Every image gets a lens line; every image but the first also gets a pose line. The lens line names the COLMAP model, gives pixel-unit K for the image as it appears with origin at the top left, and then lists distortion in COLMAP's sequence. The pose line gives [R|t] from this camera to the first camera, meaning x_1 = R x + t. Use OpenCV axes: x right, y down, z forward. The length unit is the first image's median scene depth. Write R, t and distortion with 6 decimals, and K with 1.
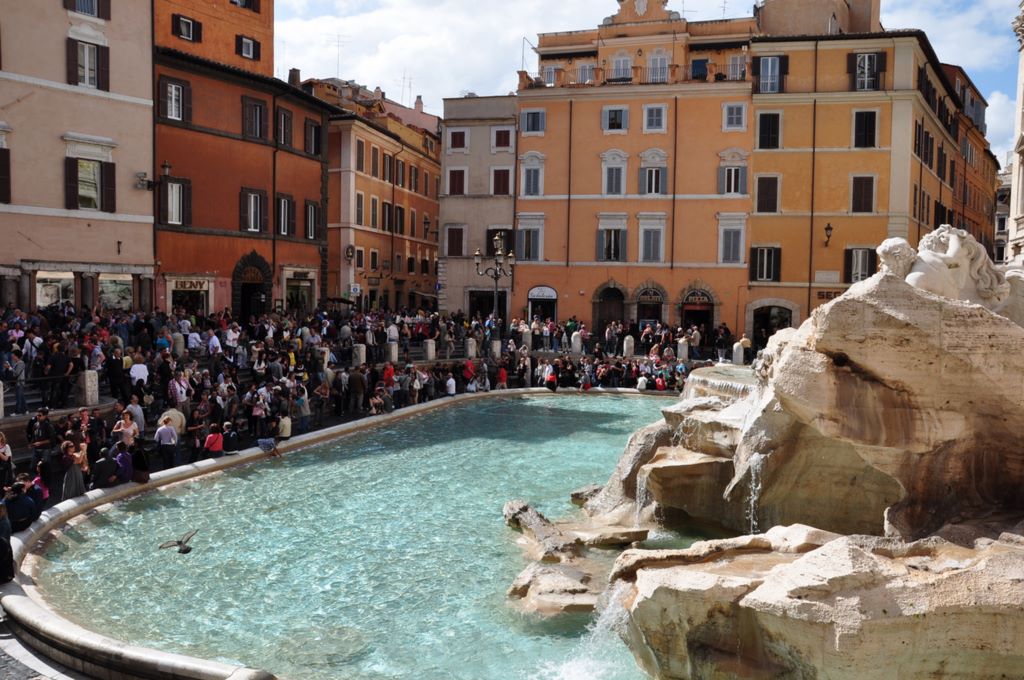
lens RADIAL K [[804.6, 0, 463.6], [0, 804.6, 343.2], [0, 0, 1]] dist [-0.160449, 0.127712]
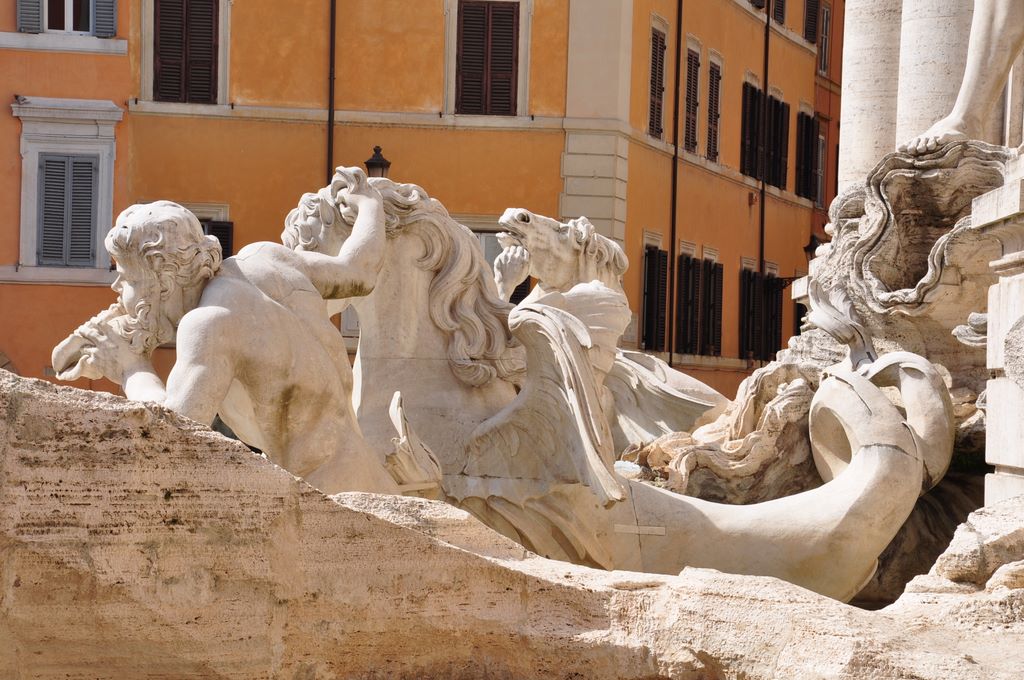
lens RADIAL K [[2881.6, 0, 518.4], [0, 2881.6, 339.3], [0, 0, 1]] dist [0.847892, 0.000000]
pose [[0.944766, 0.018431, 0.327227, 0.142270], [0.004920, 0.997507, -0.070391, 0.005560], [-0.327709, 0.068113, 0.942320, -0.110998]]
